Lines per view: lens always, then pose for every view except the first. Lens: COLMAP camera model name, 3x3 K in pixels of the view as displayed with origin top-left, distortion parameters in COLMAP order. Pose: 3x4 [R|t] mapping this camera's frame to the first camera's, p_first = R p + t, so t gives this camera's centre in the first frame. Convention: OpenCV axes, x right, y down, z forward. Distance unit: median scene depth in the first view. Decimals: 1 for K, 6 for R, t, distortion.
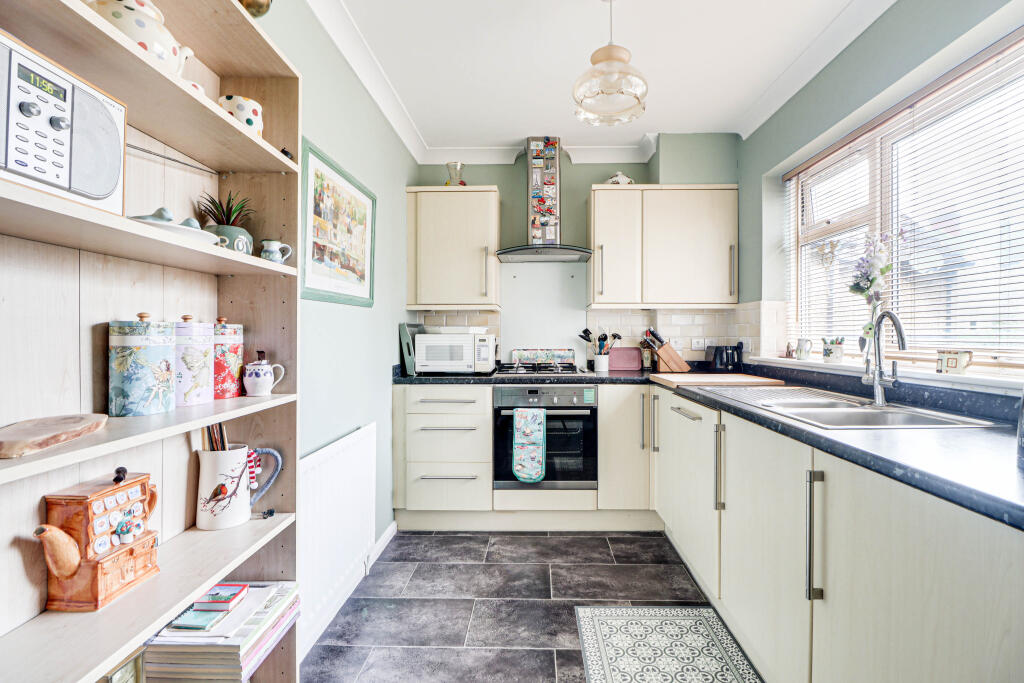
lens RADIAL K [[486.2, 0, 526.8], [0, 486.2, 337.9], [0, 0, 1]] dist [0.004314, -0.013462]
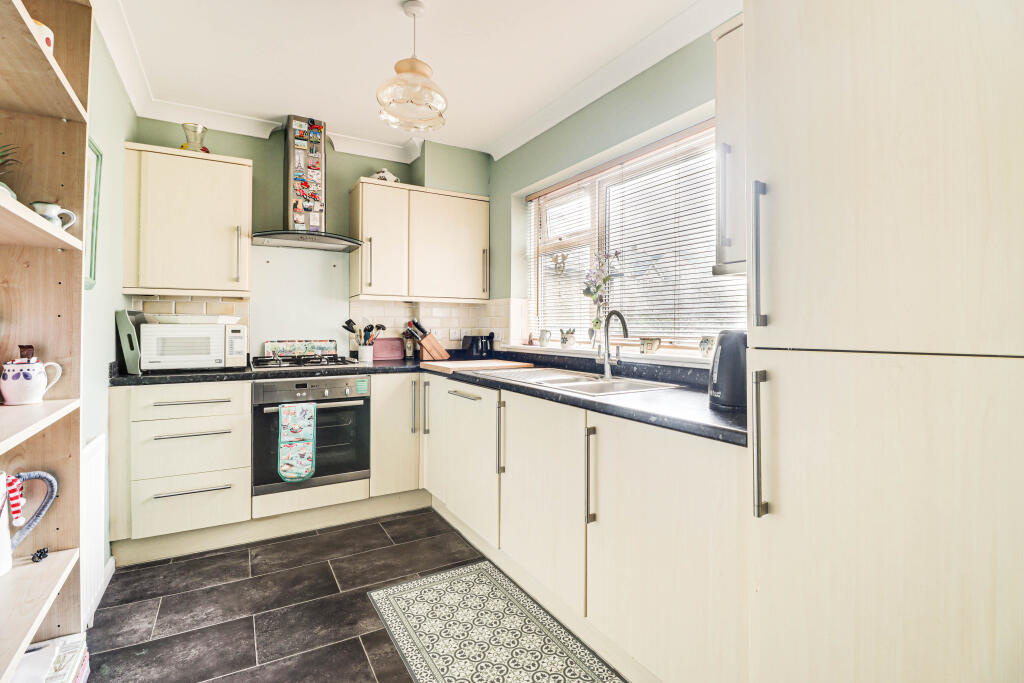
lens RADIAL K [[481.2, 0, 512.7], [0, 481.2, 325.3], [0, 0, 1]] dist [0.002555, -0.012440]
pose [[0.854832, 0.005745, 0.518872, -0.135091], [-0.002261, 0.999970, -0.007347, -0.000488], [-0.518899, 0.005107, 0.854820, -0.018273]]
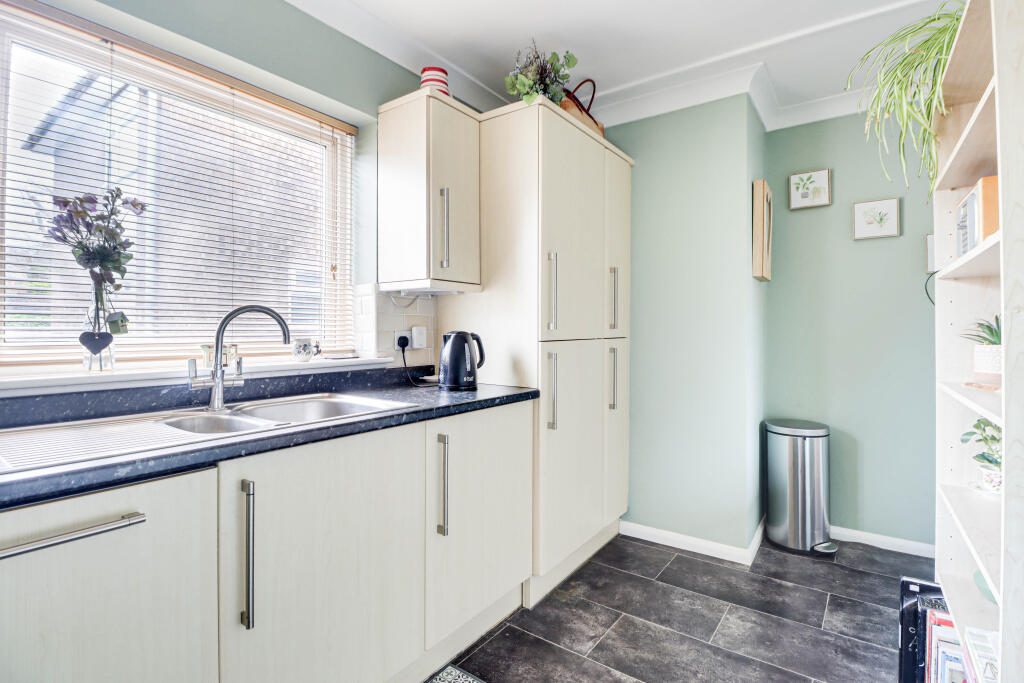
lens RADIAL K [[486.2, 0, 526.8], [0, 486.2, 337.9], [0, 0, 1]] dist [0.004314, -0.013462]
pose [[-0.830015, 0.012702, 0.557597, -0.400535], [0.009273, 0.999917, -0.008975, 0.014820], [-0.557664, -0.002279, -0.830063, 1.725170]]
